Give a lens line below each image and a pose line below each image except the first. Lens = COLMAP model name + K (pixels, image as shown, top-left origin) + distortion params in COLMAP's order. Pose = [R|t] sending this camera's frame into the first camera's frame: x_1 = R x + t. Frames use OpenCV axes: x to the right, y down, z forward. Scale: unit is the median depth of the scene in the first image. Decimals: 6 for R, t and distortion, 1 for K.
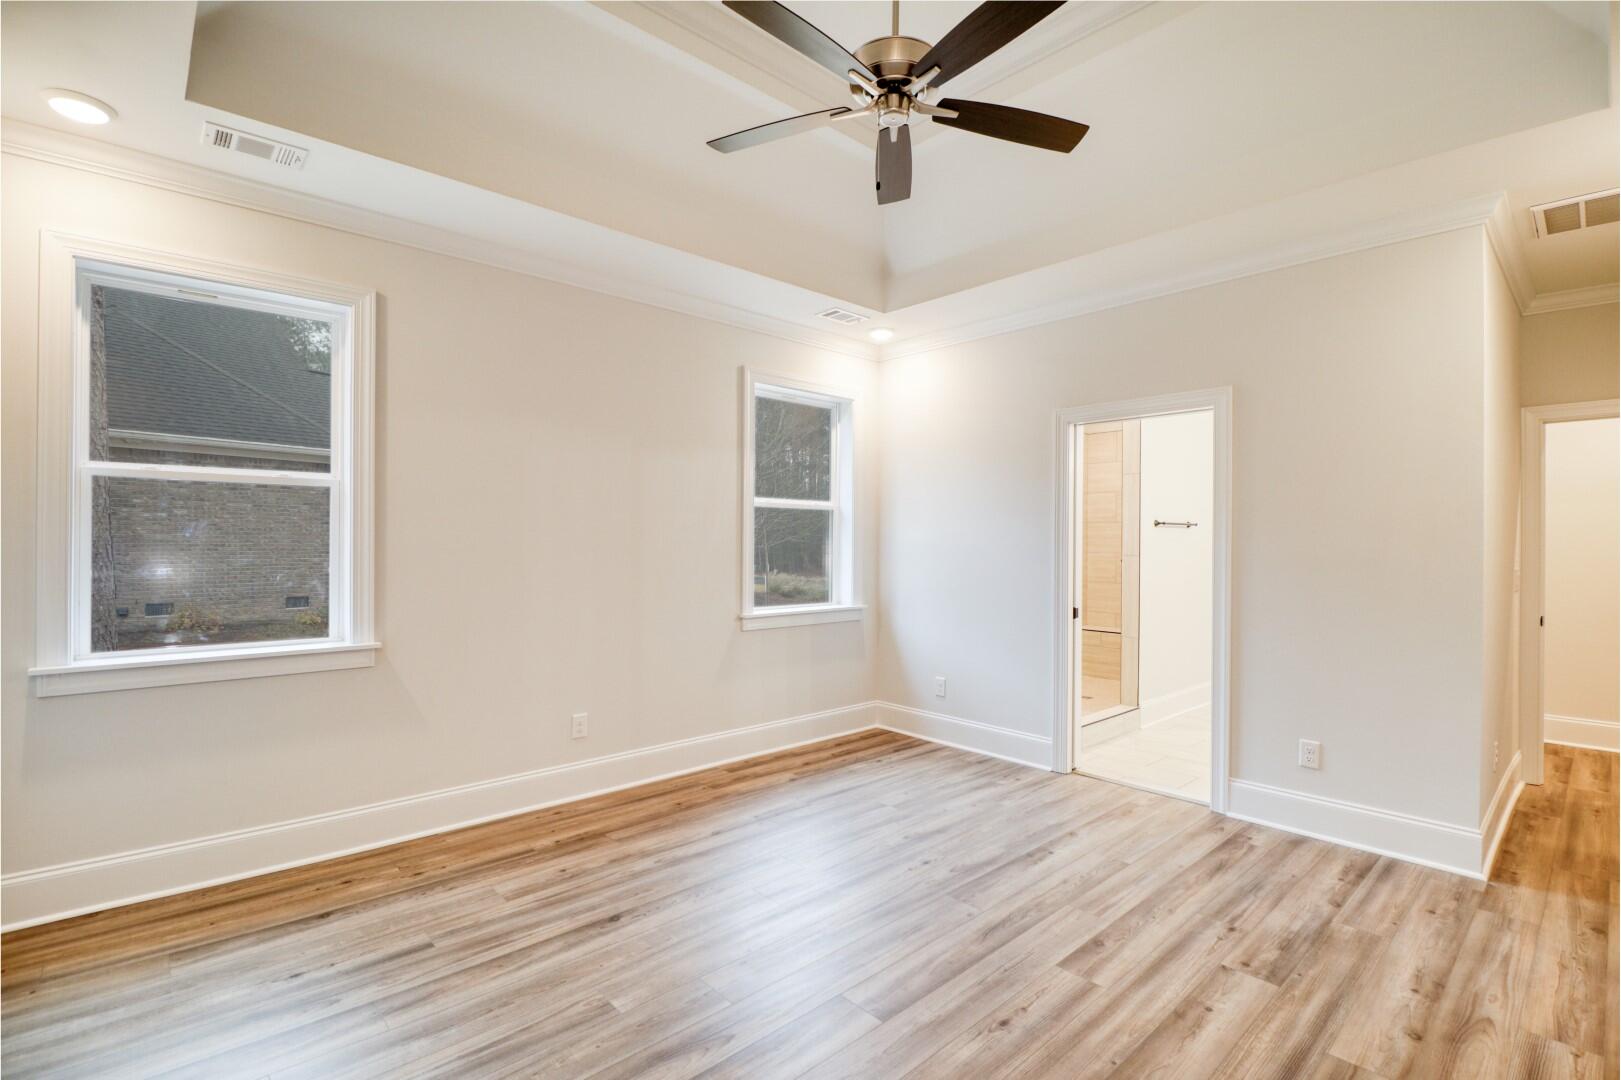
lens RADIAL K [[750.9, 0, 827.7], [0, 750.9, 538.7], [0, 0, 1]] dist [-0.000634, -0.011237]
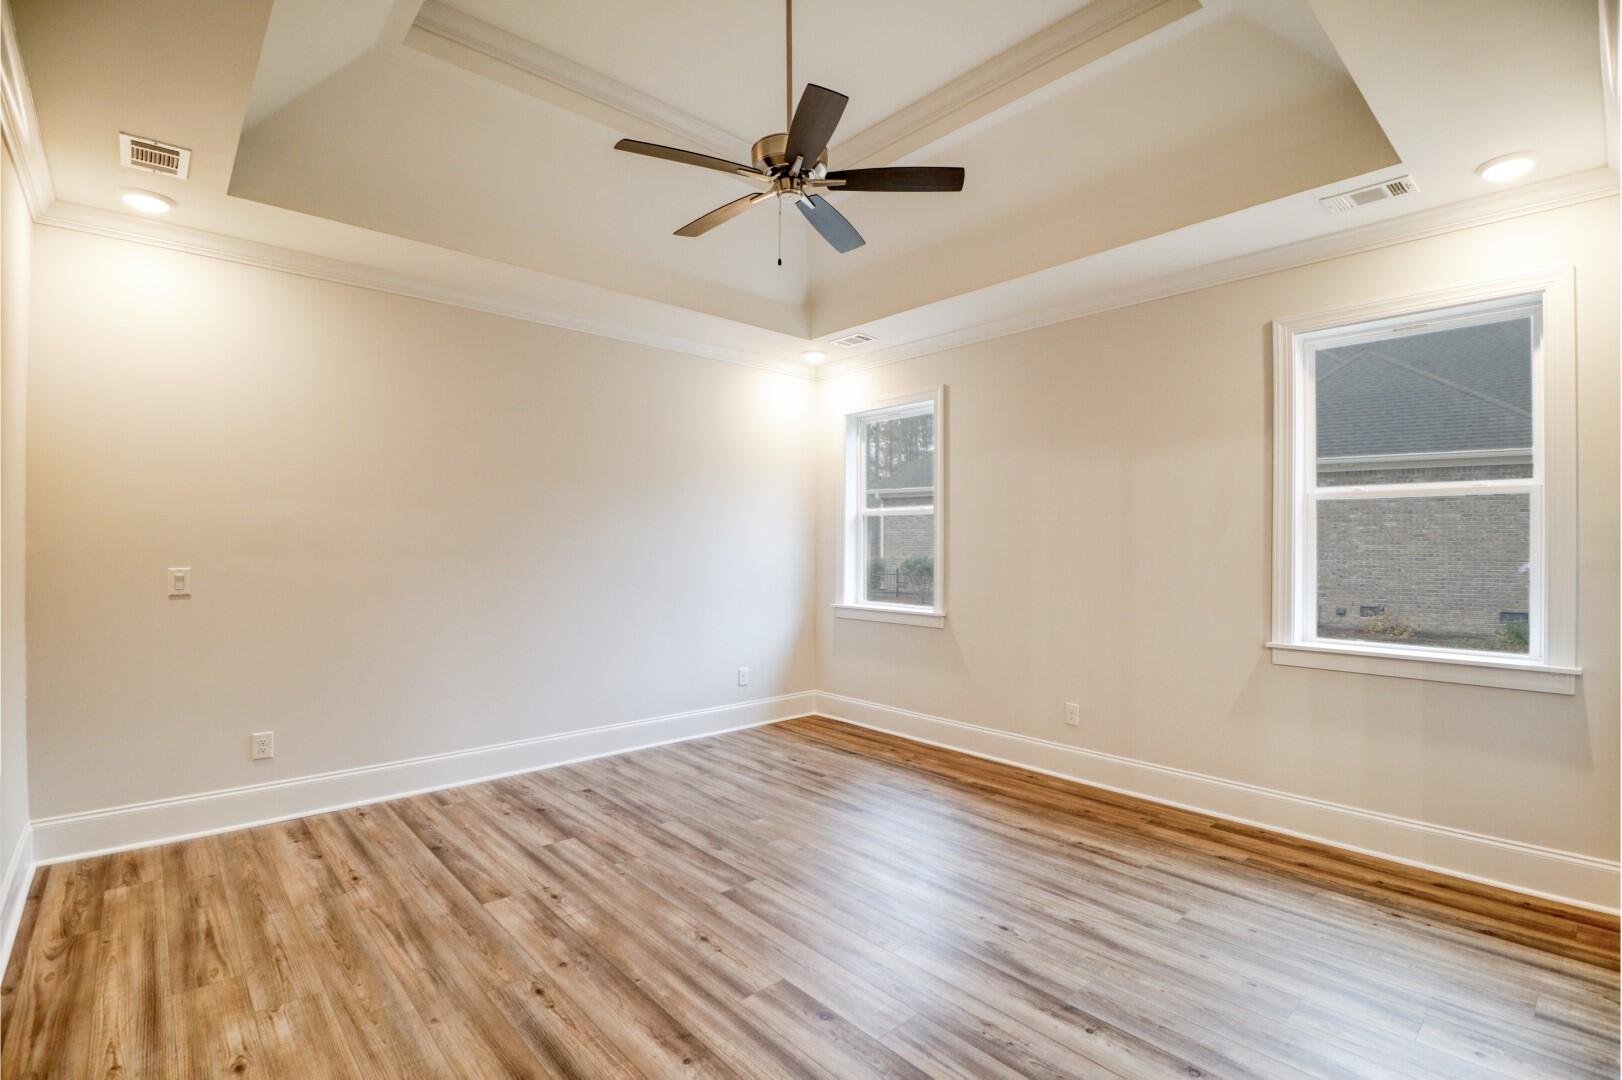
lens RADIAL K [[751.3, 0, 828.3], [0, 751.3, 538.7], [0, 0, 1]] dist [-0.000634, -0.011237]
pose [[-0.011072, -0.014602, -0.999832, 0.834262], [-0.001635, 0.999892, -0.014585, 0.008085], [0.999937, 0.001474, -0.011095, 0.693185]]
